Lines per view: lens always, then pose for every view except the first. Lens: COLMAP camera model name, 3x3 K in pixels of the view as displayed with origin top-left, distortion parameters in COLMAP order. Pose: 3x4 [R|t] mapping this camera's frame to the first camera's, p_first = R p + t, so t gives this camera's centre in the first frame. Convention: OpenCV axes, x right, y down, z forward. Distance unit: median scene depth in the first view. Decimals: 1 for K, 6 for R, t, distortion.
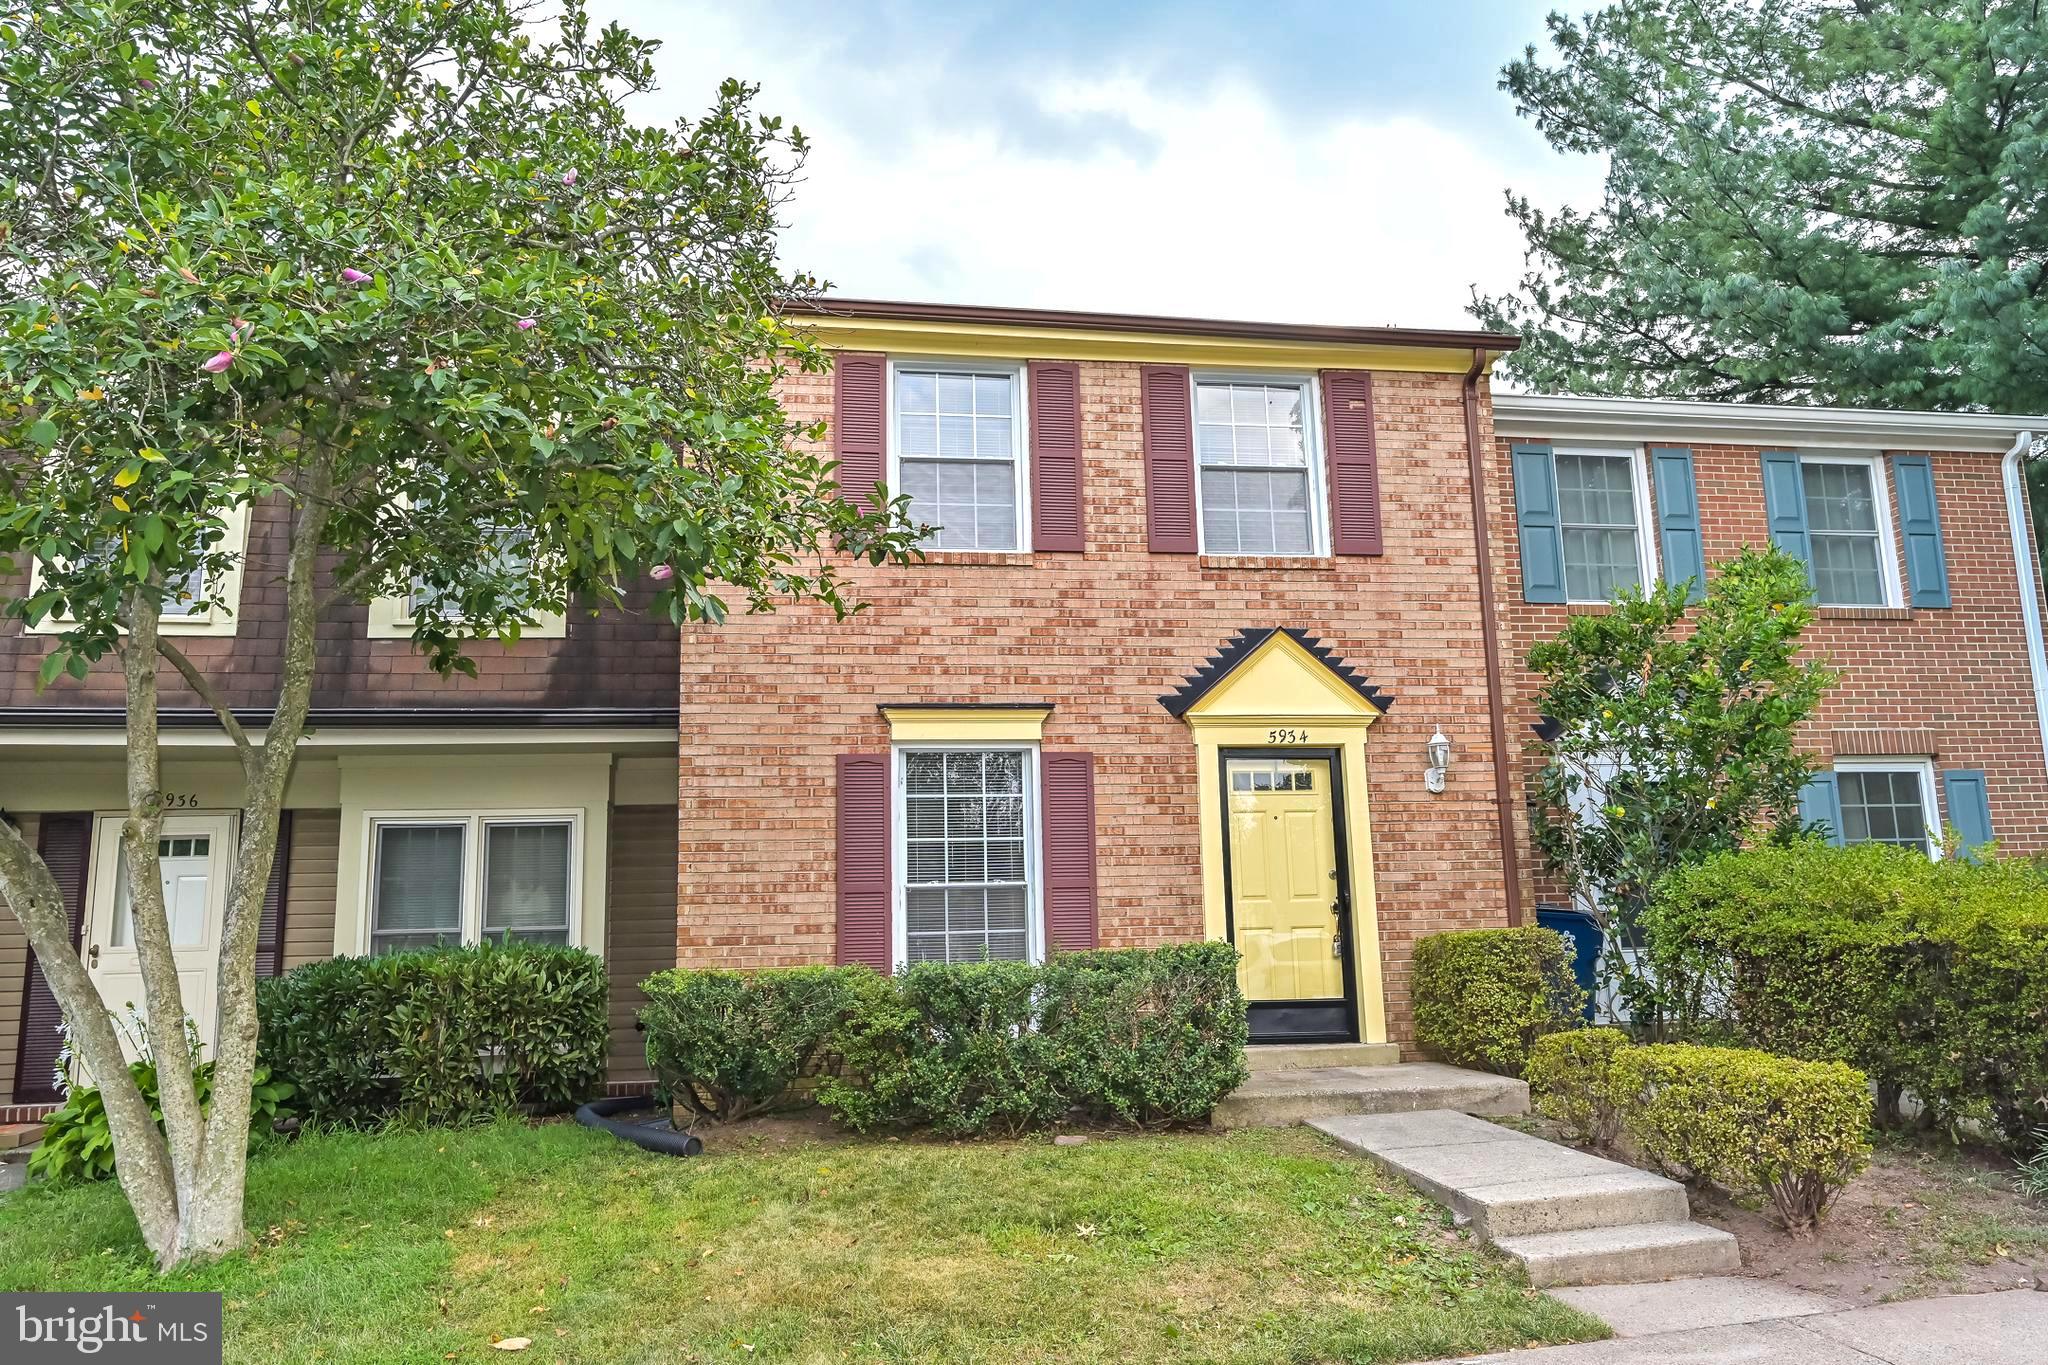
lens RADIAL K [[1486.4, 0, 1024.0], [0, 1486.4, 682.5], [0, 0, 1]] dist [-0.000046, -0.002349]
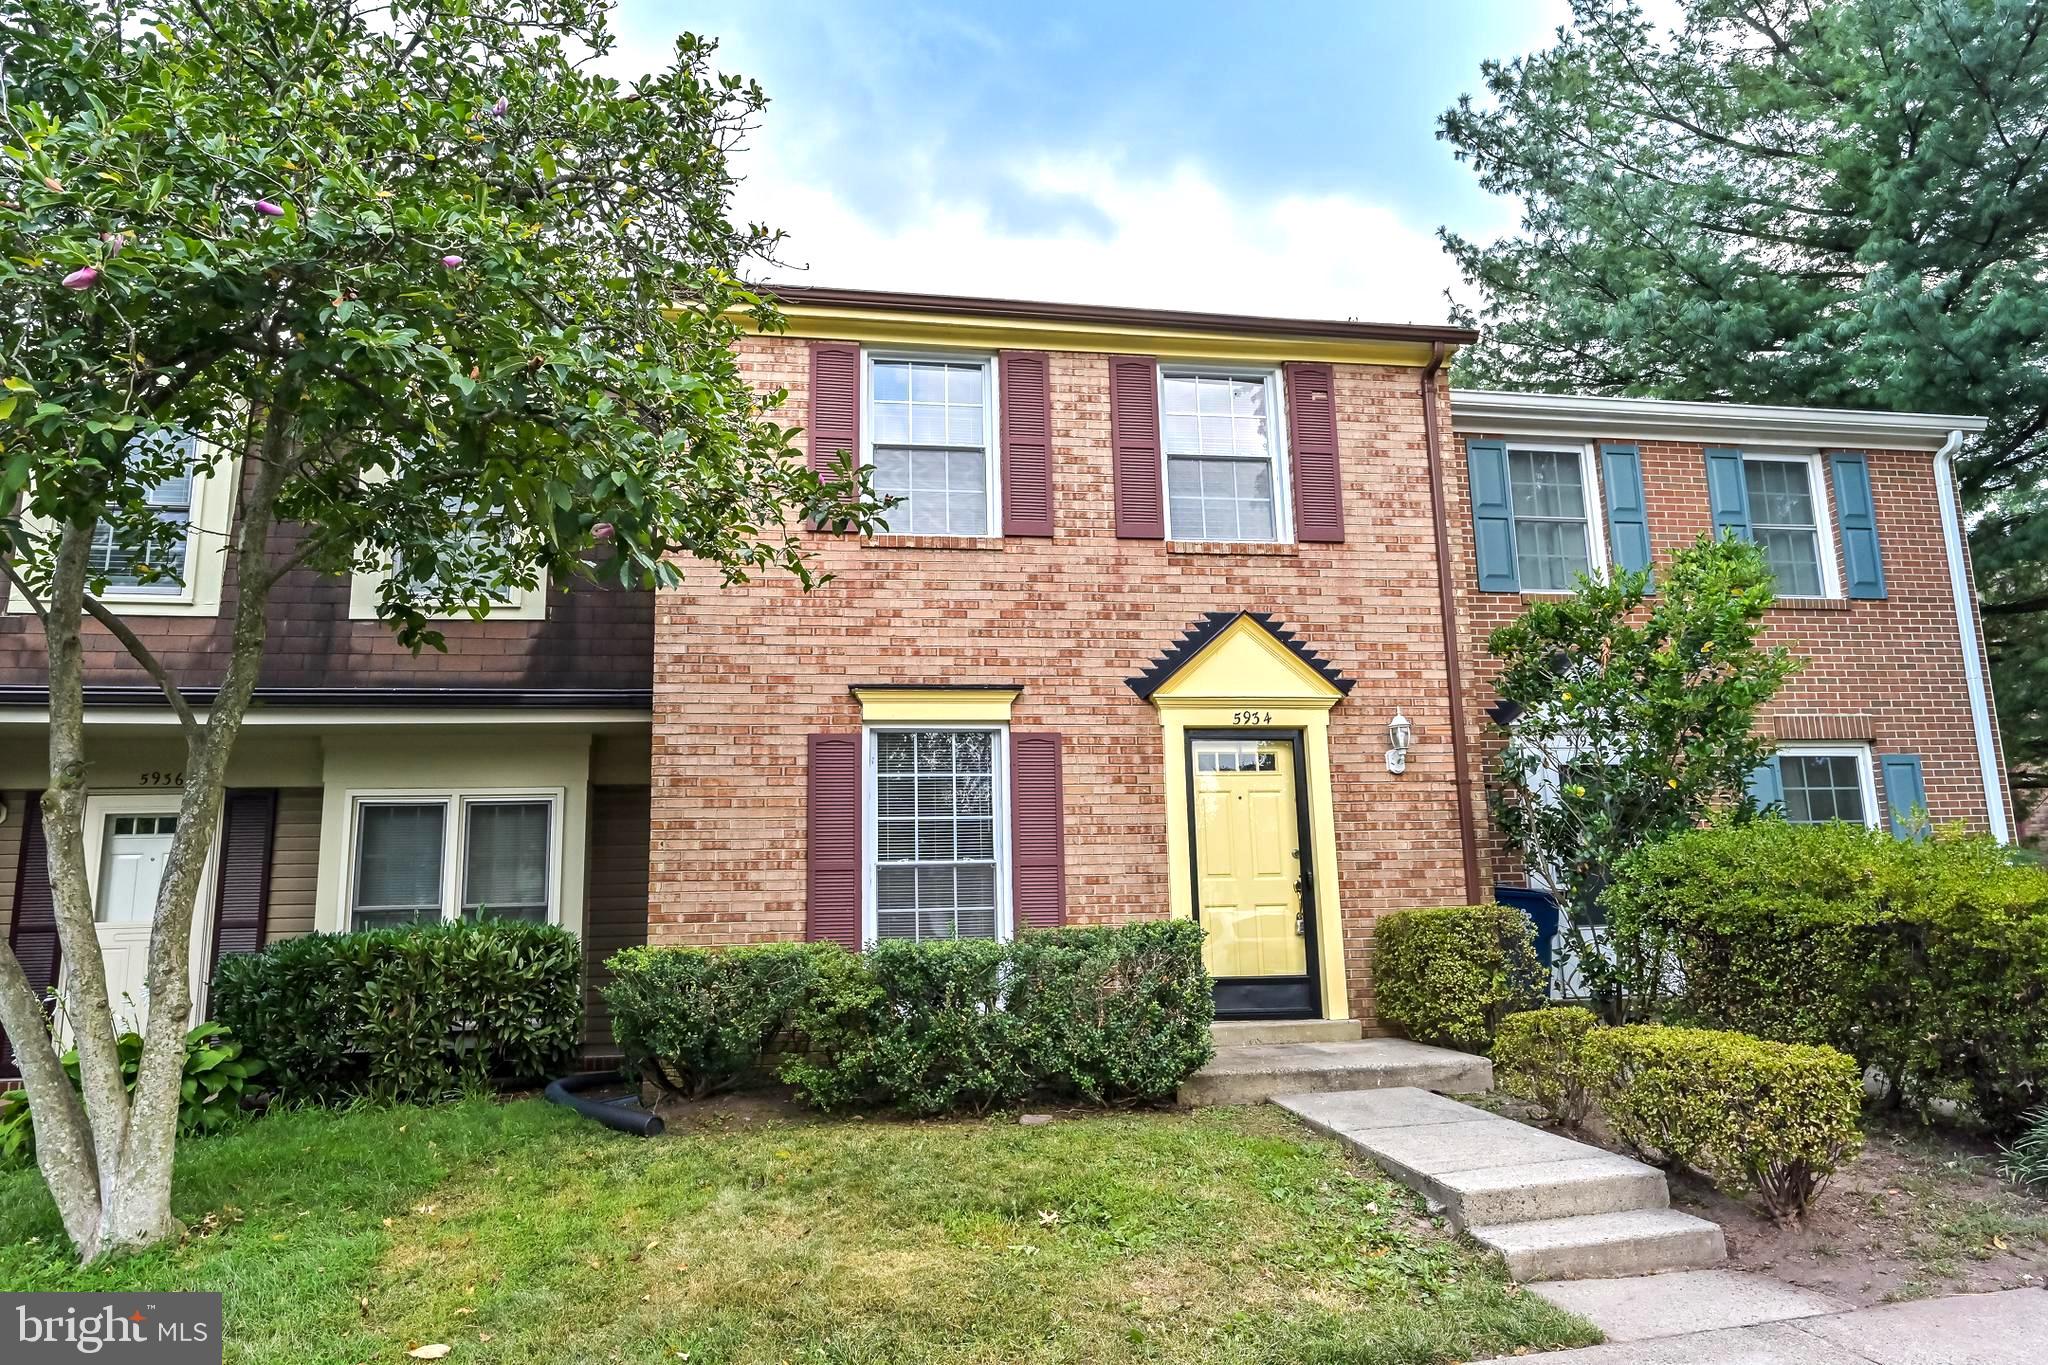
lens RADIAL K [[1282.1, 0, 1024.0], [0, 1282.1, 682.5], [0, 0, 1]] dist [-0.001112, 0.000924]
pose [[0.999952, 0.003083, 0.009334, 0.013209], [-0.003005, 0.999961, -0.008343, 0.020787], [-0.009359, 0.008314, 0.999922, 0.127134]]
